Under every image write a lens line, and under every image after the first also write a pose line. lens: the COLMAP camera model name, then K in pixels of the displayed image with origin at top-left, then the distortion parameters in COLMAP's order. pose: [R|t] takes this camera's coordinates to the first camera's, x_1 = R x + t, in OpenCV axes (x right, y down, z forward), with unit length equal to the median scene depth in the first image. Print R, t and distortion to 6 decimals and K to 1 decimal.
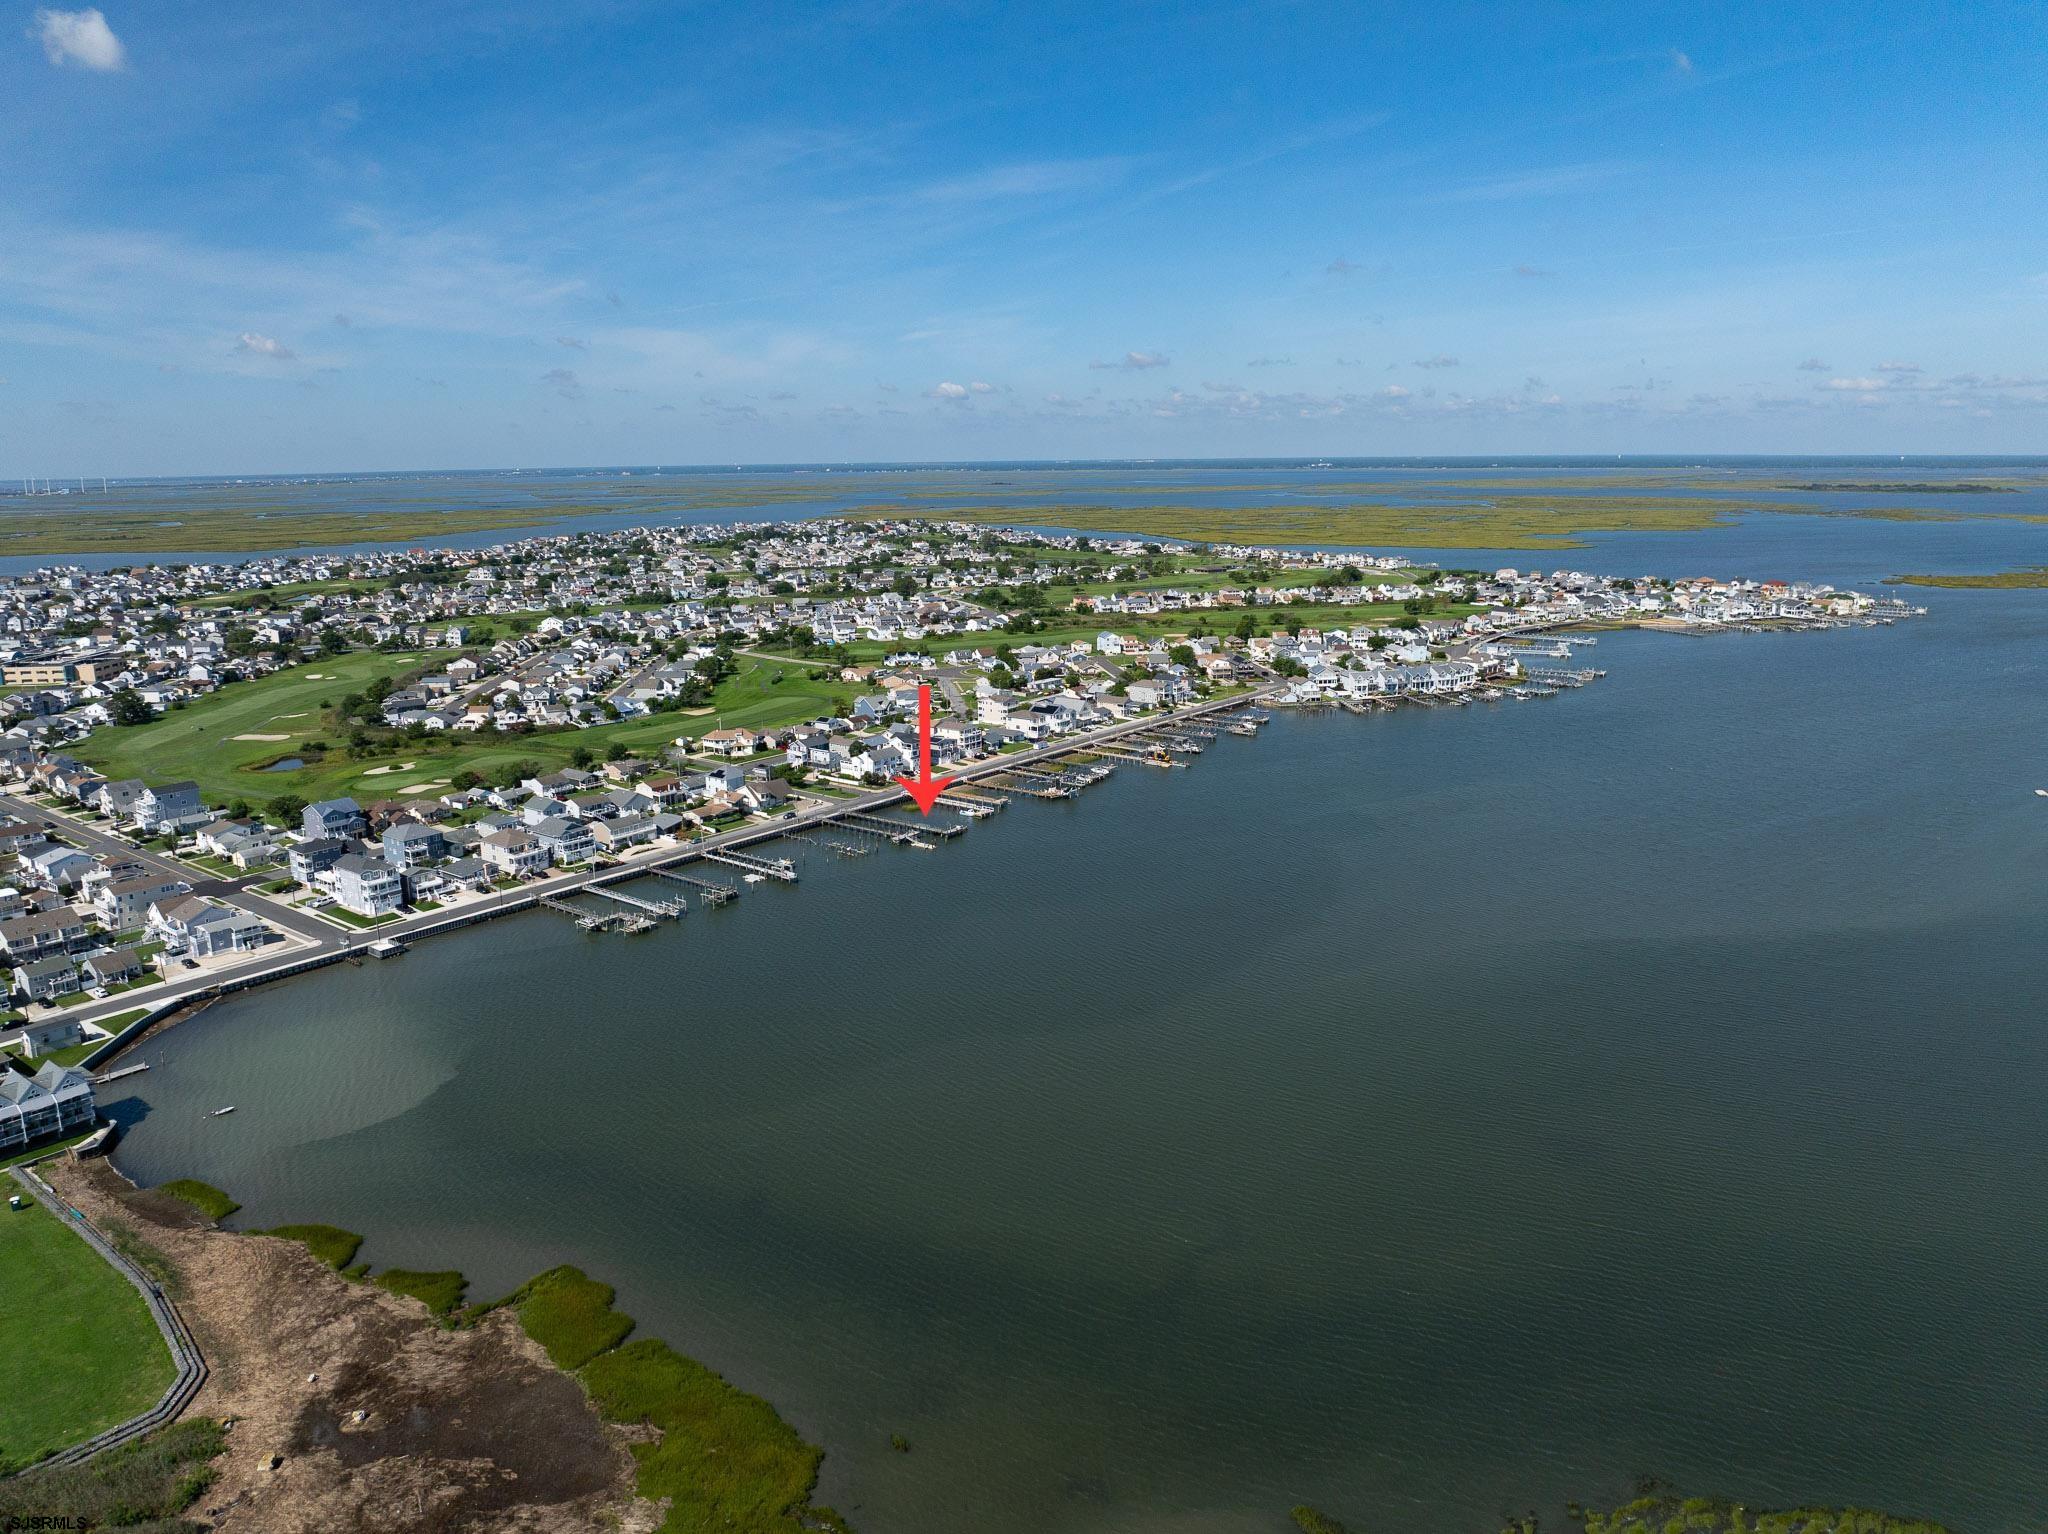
lens RADIAL K [[1443.6, 0, 1020.3], [0, 1443.6, 769.3], [0, 0, 1]] dist [-0.038640, 0.003991]
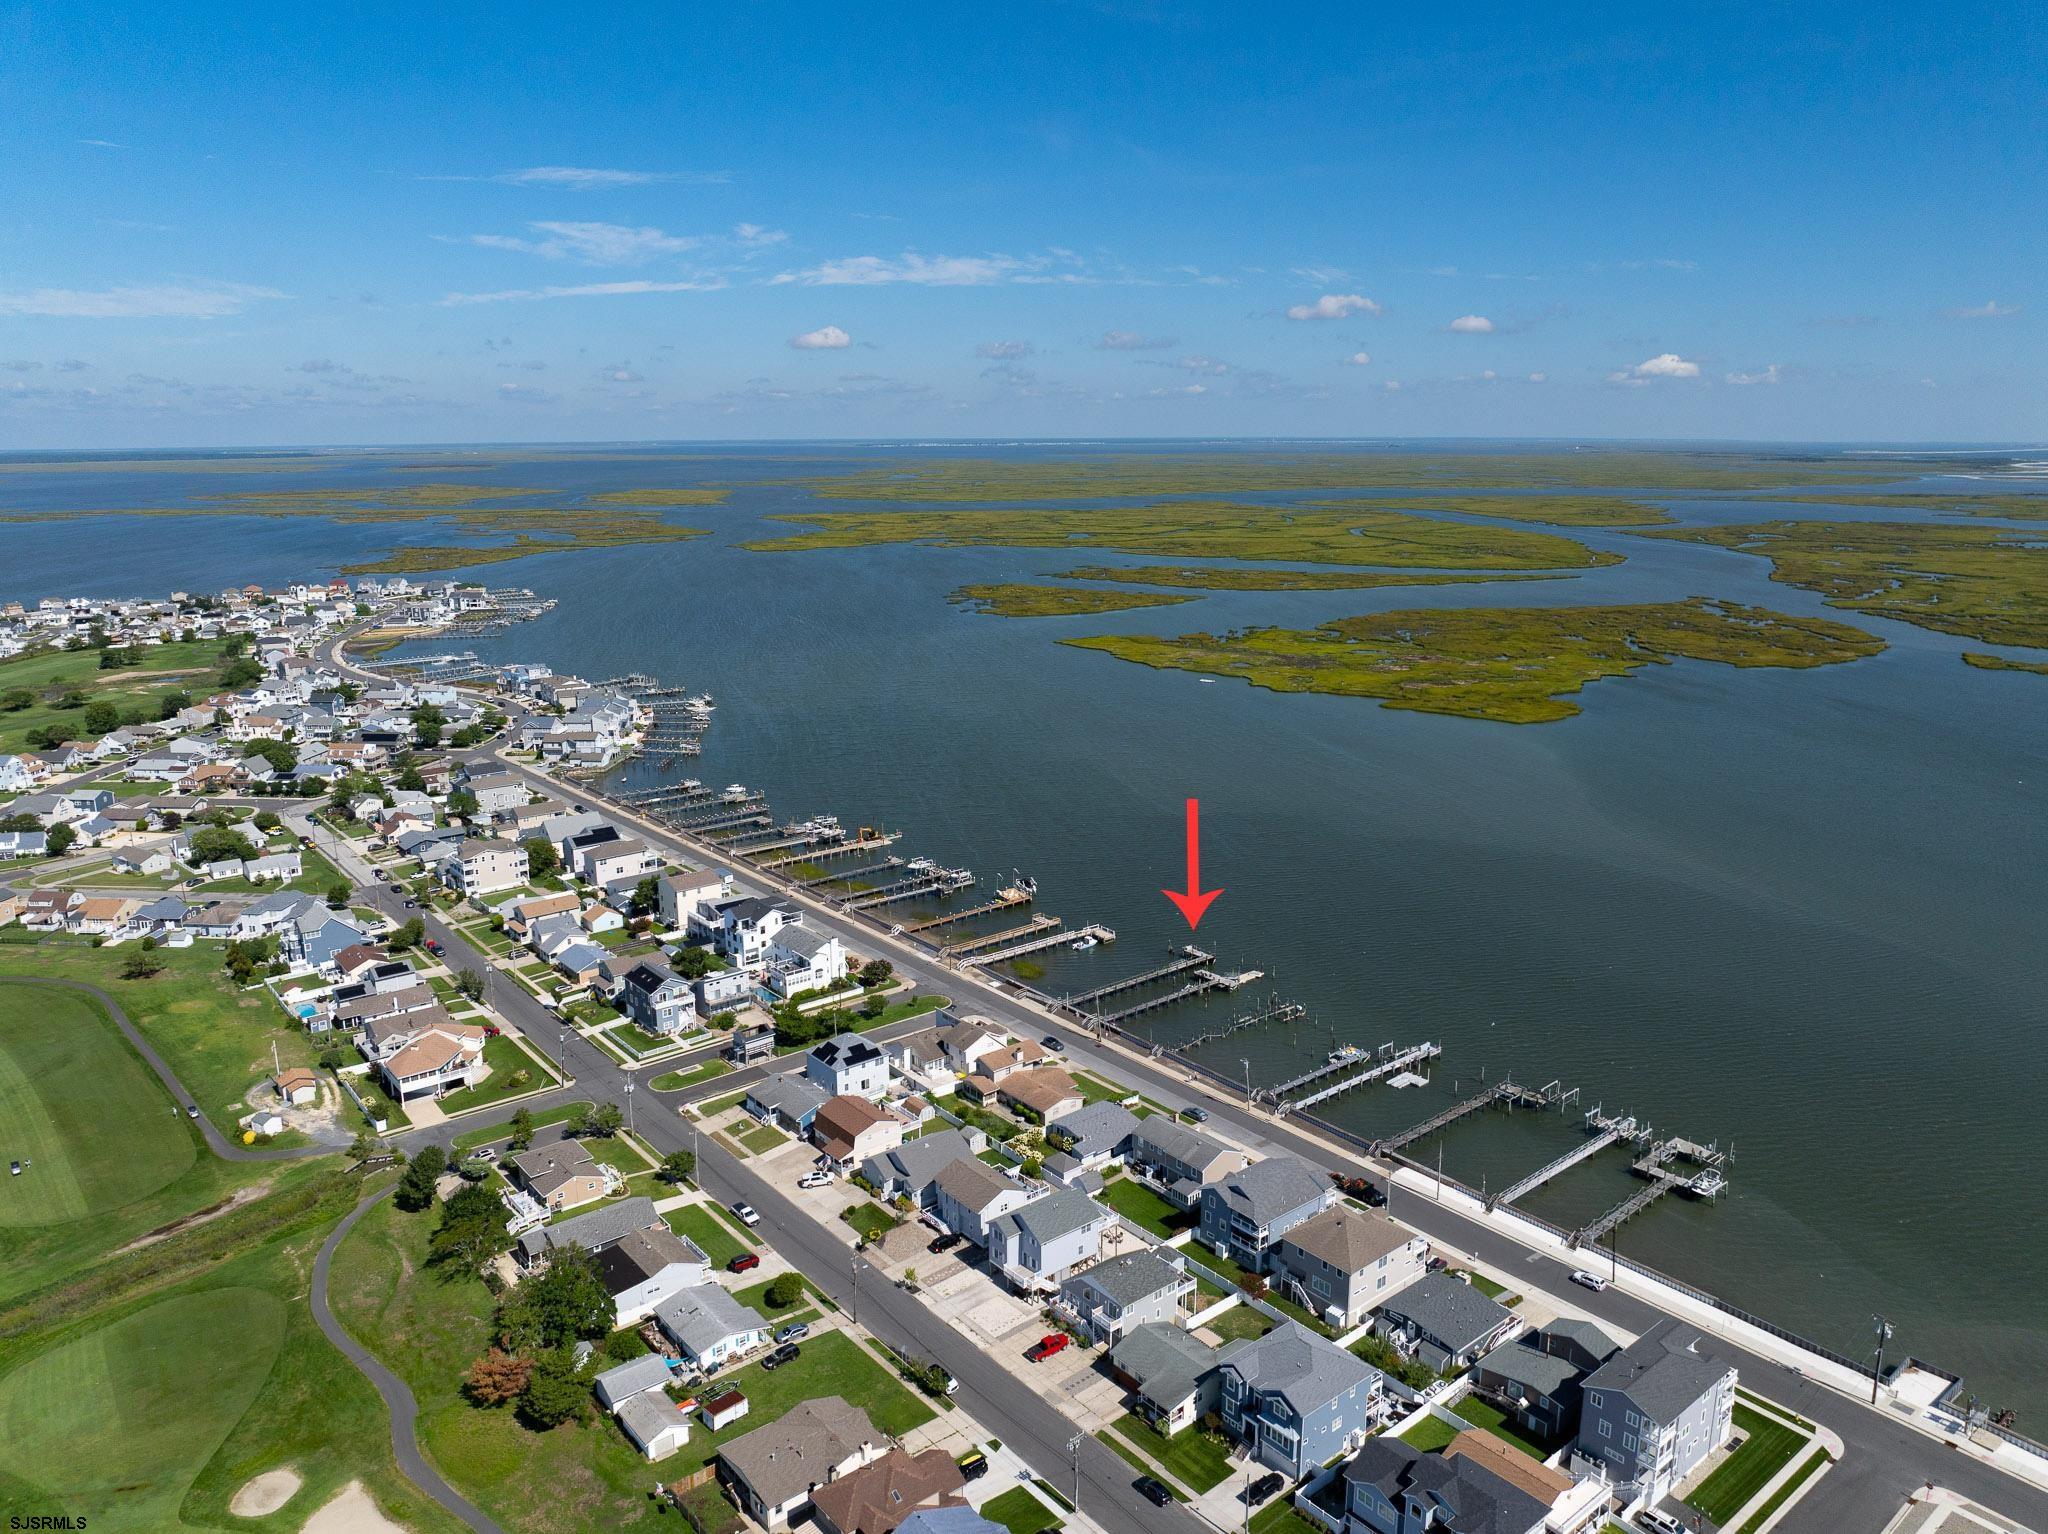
lens RADIAL K [[1443.6, 0, 1030.1], [0, 1443.6, 769.5], [0, 0, 1]] dist [-0.038640, 0.003991]
pose [[0.211127, -0.210320, 0.954563, -0.604304], [0.209208, 0.963669, 0.166054, -0.151108], [-0.954808, 0.164644, 0.247457, 0.730029]]
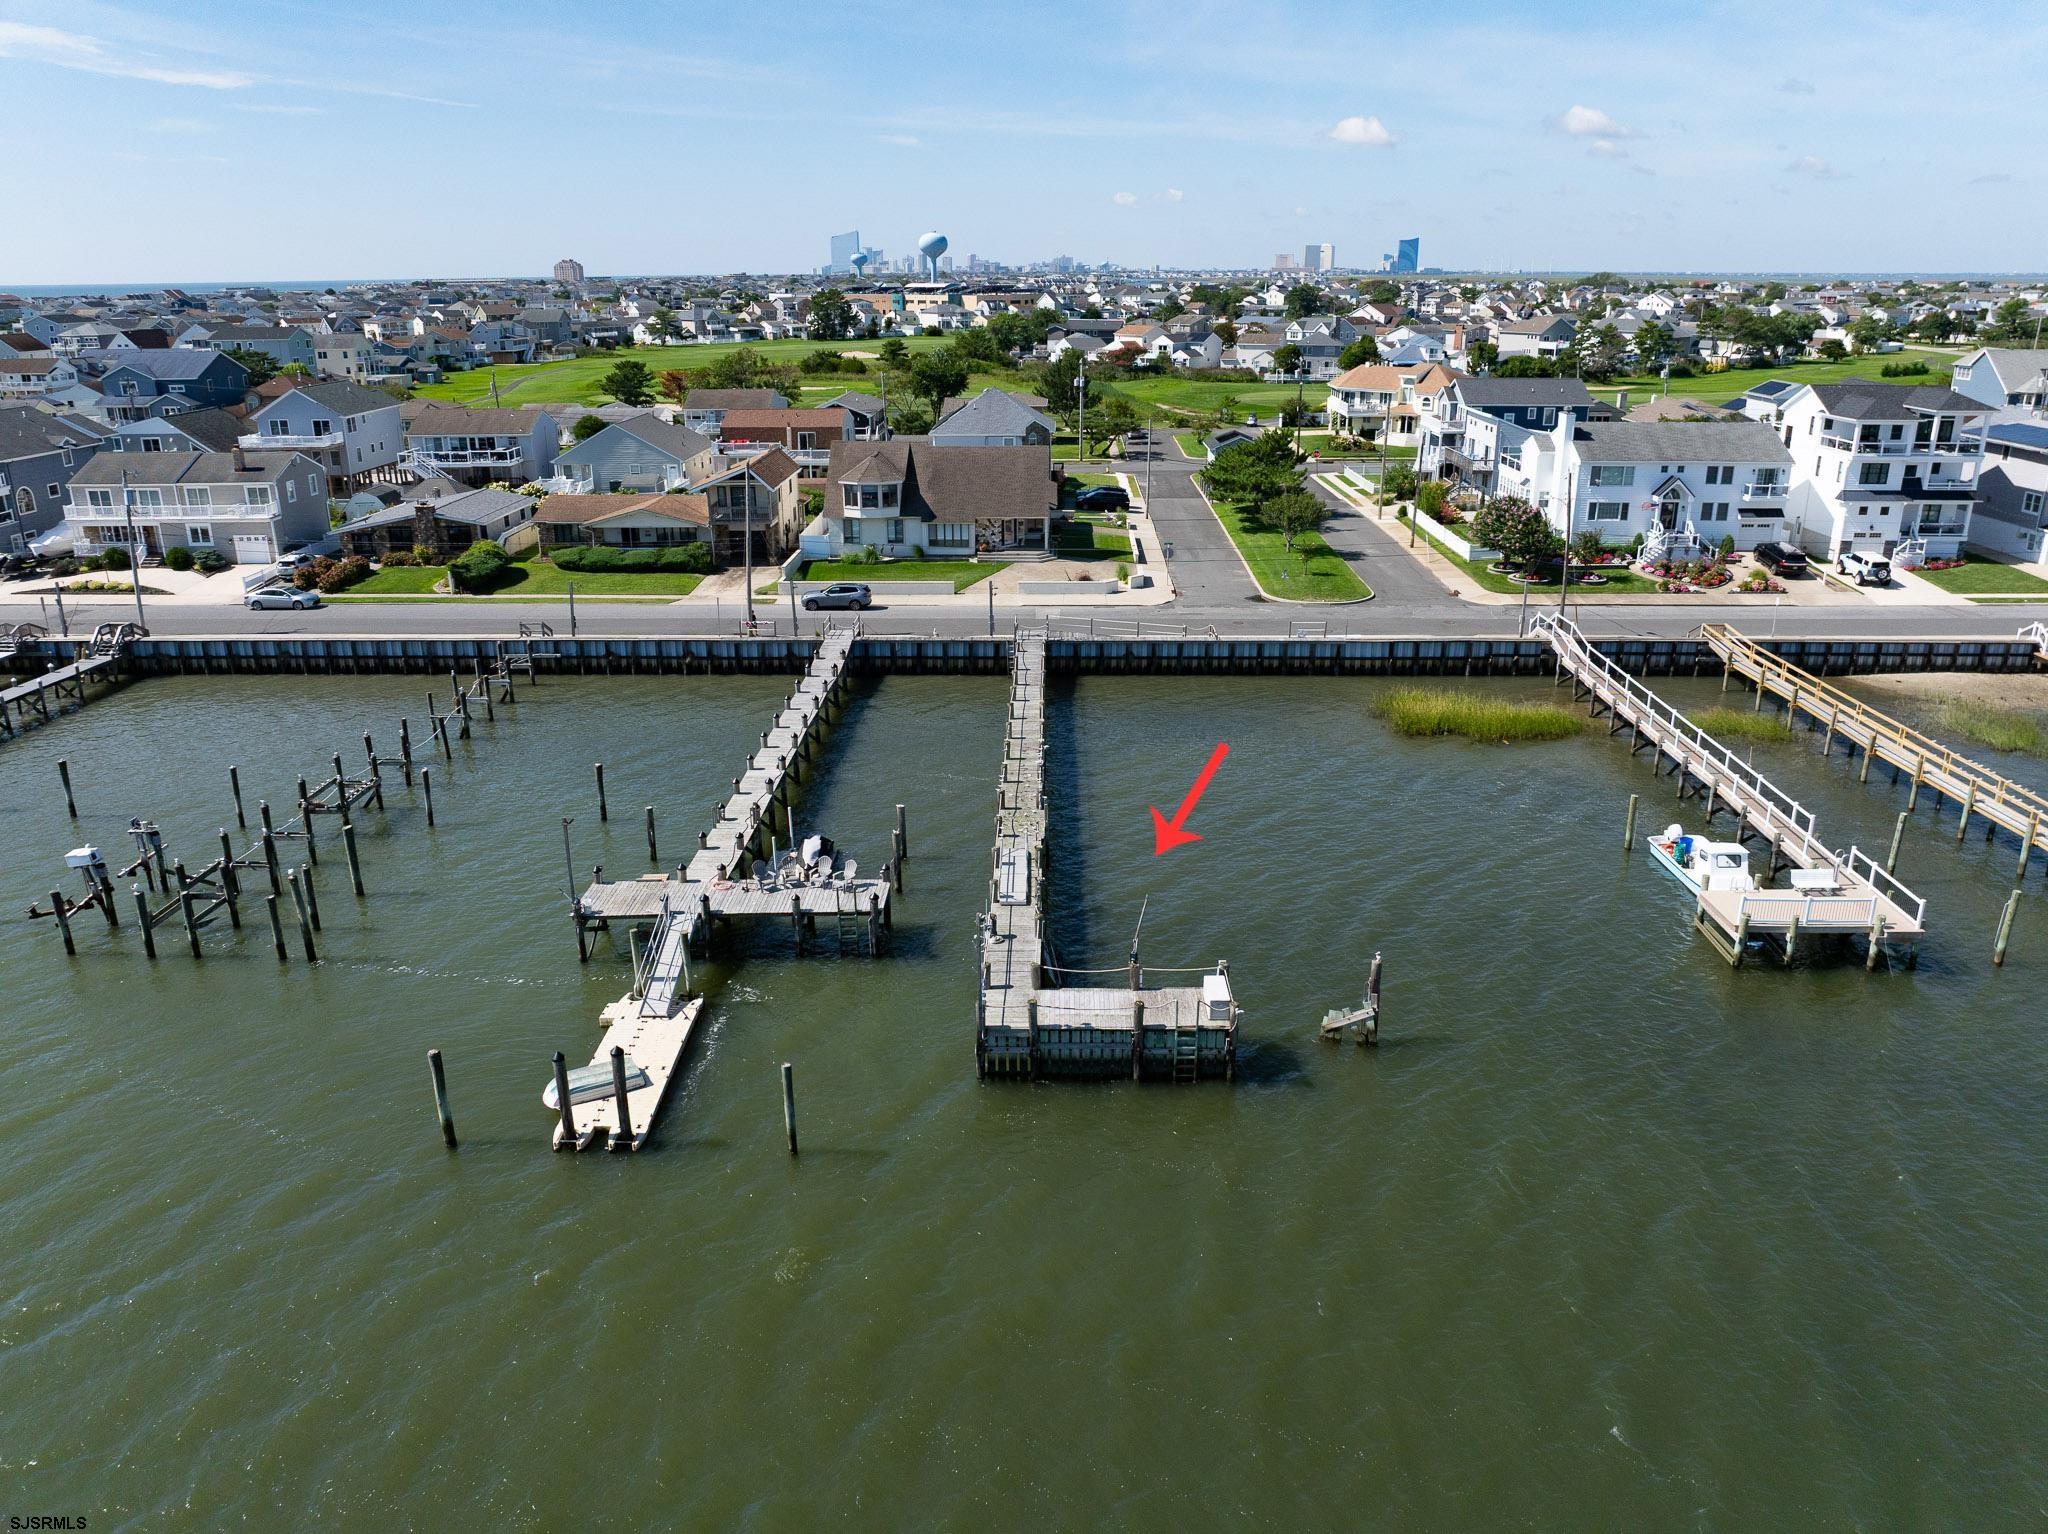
lens RADIAL K [[1443.6, 0, 1029.5], [0, 1443.6, 764.6], [0, 0, 1]] dist [-0.038640, 0.003991]
pose [[0.605652, 0.269761, -0.748609, 0.013379], [-0.173746, 0.962914, 0.206419, 0.007071], [0.776529, 0.005050, 0.630061, 0.770948]]
